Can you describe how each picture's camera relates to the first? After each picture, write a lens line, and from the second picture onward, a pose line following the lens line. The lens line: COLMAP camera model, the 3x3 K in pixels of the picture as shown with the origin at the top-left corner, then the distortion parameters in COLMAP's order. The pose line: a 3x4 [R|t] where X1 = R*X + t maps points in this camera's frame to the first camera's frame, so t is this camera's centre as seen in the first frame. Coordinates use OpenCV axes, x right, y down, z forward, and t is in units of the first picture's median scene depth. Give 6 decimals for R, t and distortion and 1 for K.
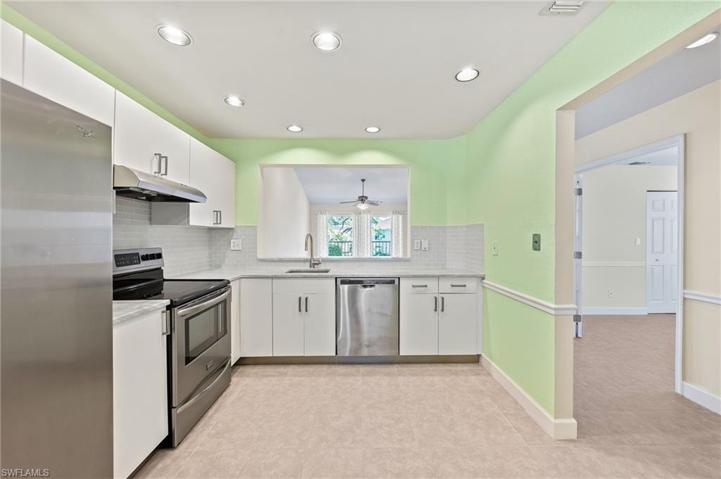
lens RADIAL K [[285.5, 0, 360.8], [0, 285.5, 237.2], [0, 0, 1]] dist [-0.002506, 0.000220]
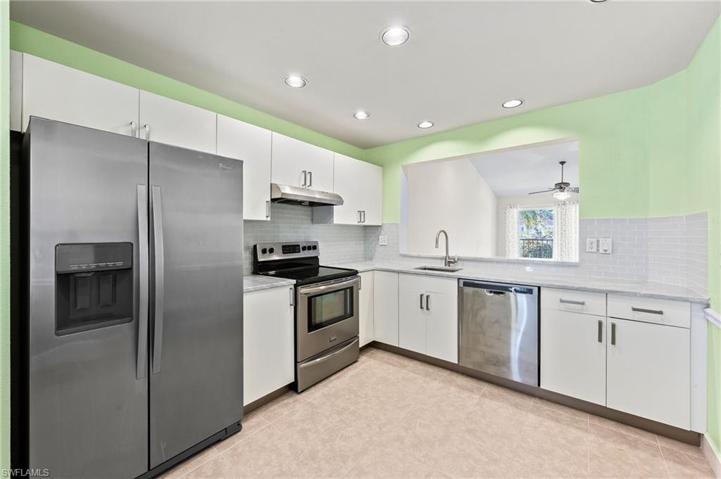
lens RADIAL K [[285.5, 0, 362.2], [0, 285.5, 233.7], [0, 0, 1]] dist [-0.002506, 0.000220]
pose [[0.774112, 0.004340, -0.633034, 0.264247], [-0.004594, 0.999989, 0.001238, -0.001153], [0.633032, 0.001949, 0.774123, 0.104639]]
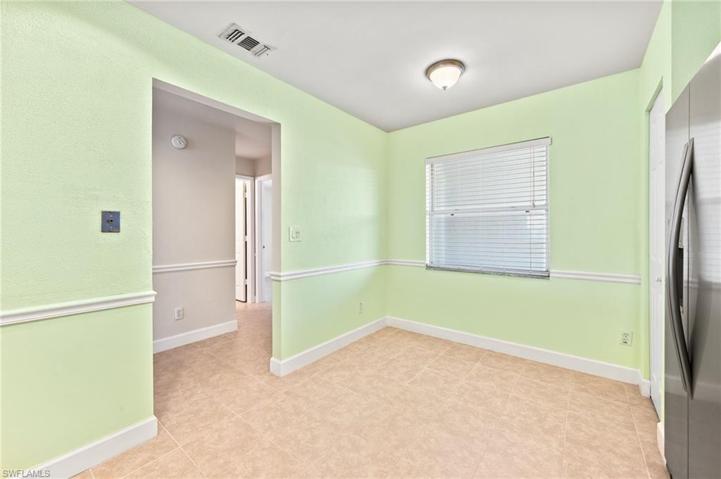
lens RADIAL K [[285.5, 0, 360.2], [0, 285.5, 233.9], [0, 0, 1]] dist [-0.002506, 0.000220]
pose [[-0.783221, -0.007949, 0.621693, -0.277007], [0.004453, 0.999821, 0.018393, 0.029357], [-0.621728, 0.017175, -0.783045, 0.882745]]
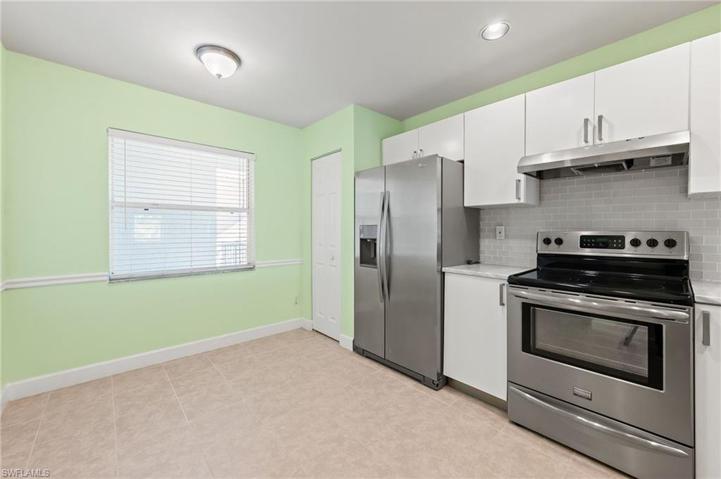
lens RADIAL K [[285.5, 0, 362.8], [0, 285.5, 233.8], [0, 0, 1]] dist [-0.002506, 0.000220]
pose [[-0.747319, 0.002153, -0.664462, 0.275989], [-0.007852, 0.999896, 0.012071, 0.036397], [0.664419, 0.014238, -0.747224, 0.911994]]
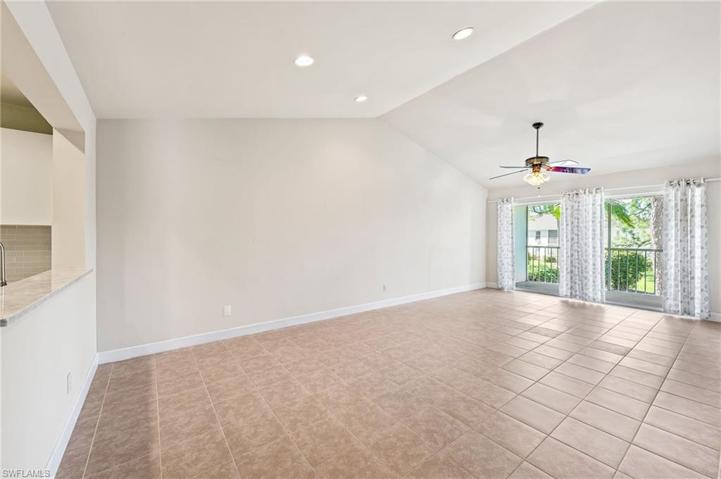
lens RADIAL K [[285.5, 0, 360.5], [0, 285.5, 237.0], [0, 0, 1]] dist [-0.002506, 0.000220]
pose [[0.589150, 0.004330, -0.808012, 0.752558], [-0.007888, 0.999969, -0.000393, -0.009911], [0.807985, 0.006606, 0.589166, 1.527807]]
